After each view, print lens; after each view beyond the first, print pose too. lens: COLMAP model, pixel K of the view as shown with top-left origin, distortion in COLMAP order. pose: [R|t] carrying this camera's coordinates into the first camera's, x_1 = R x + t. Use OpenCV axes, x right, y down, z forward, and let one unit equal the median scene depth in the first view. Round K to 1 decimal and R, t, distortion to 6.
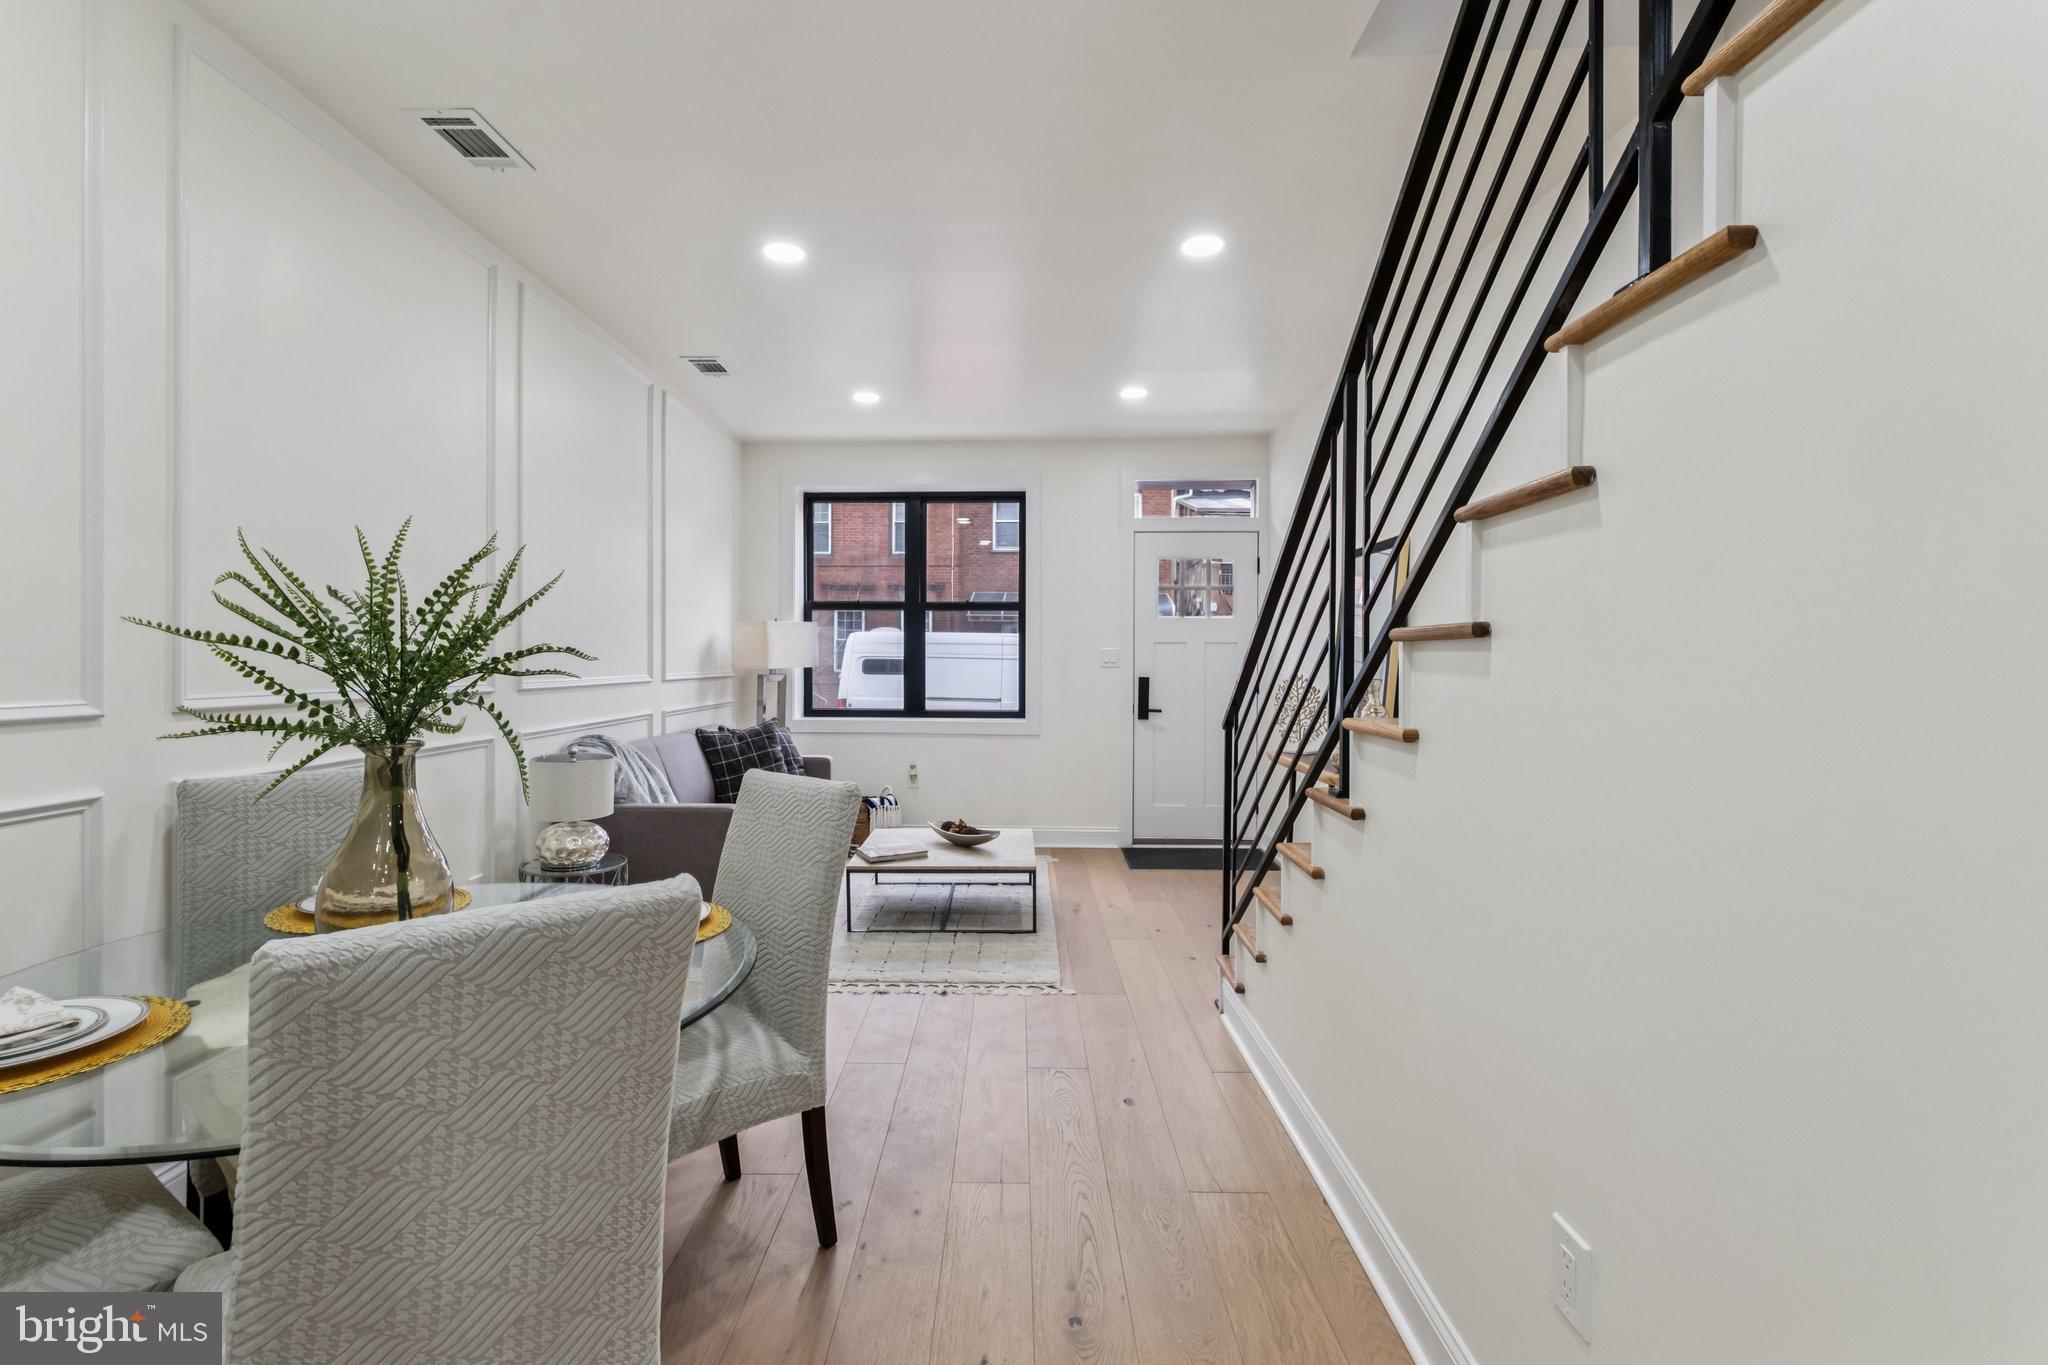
lens RADIAL K [[909.7, 0, 1018.2], [0, 909.7, 671.6], [0, 0, 1]] dist [-0.005233, 0.001147]
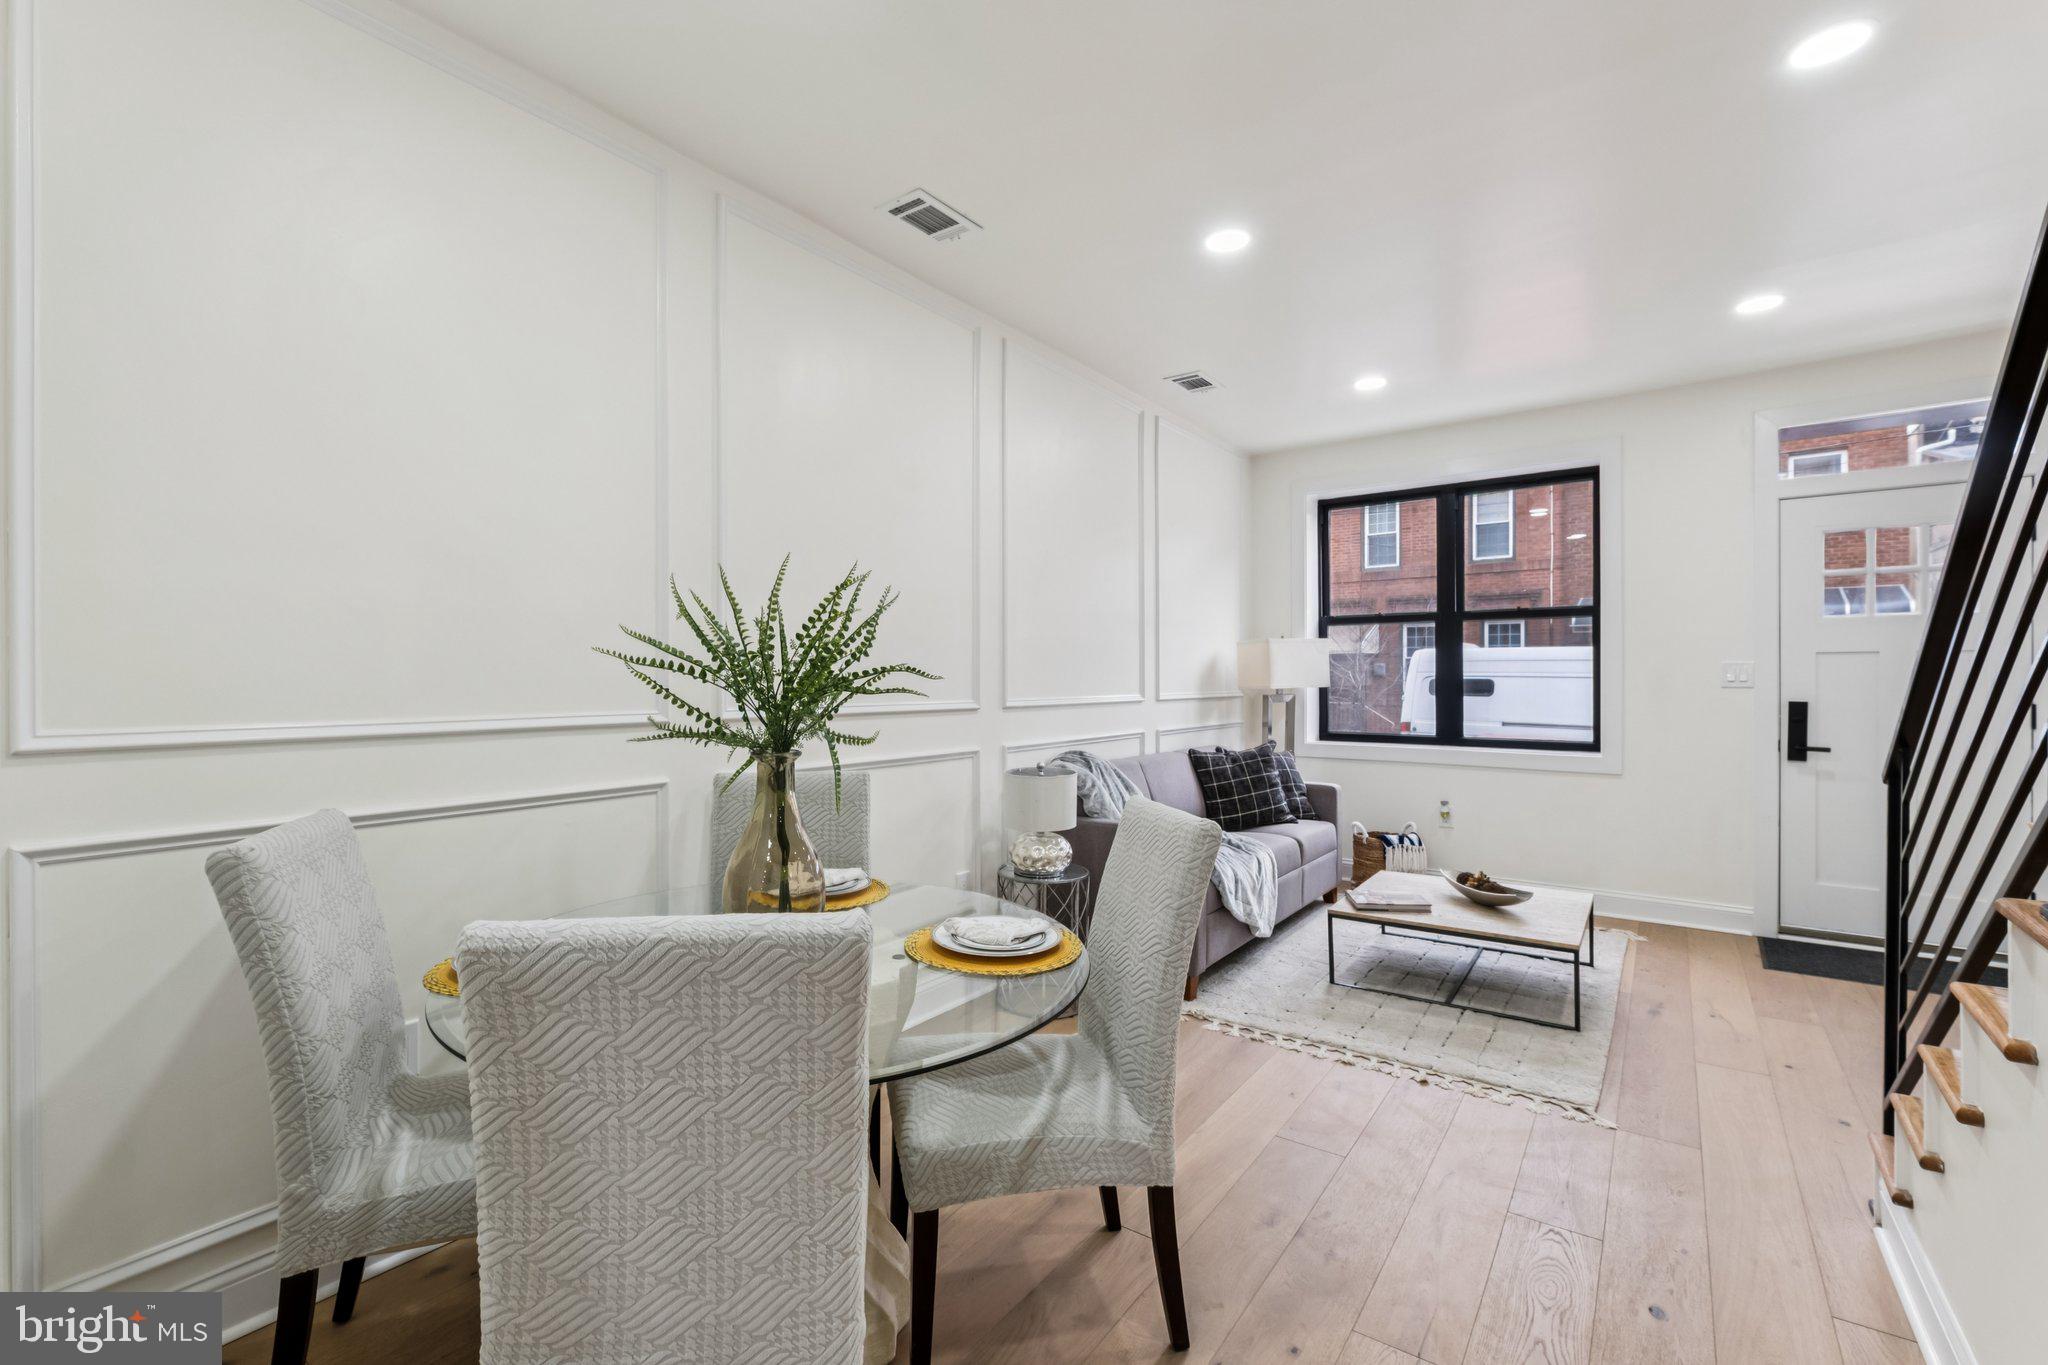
lens RADIAL K [[909.7, 0, 989.7], [0, 909.7, 683.9], [0, 0, 1]] dist [-0.005233, 0.001147]
pose [[0.807566, -0.001174, -0.589776, 0.094584], [-0.004051, 0.999963, -0.007538, 0.000064], [0.589763, 0.008477, 0.807532, 0.107963]]
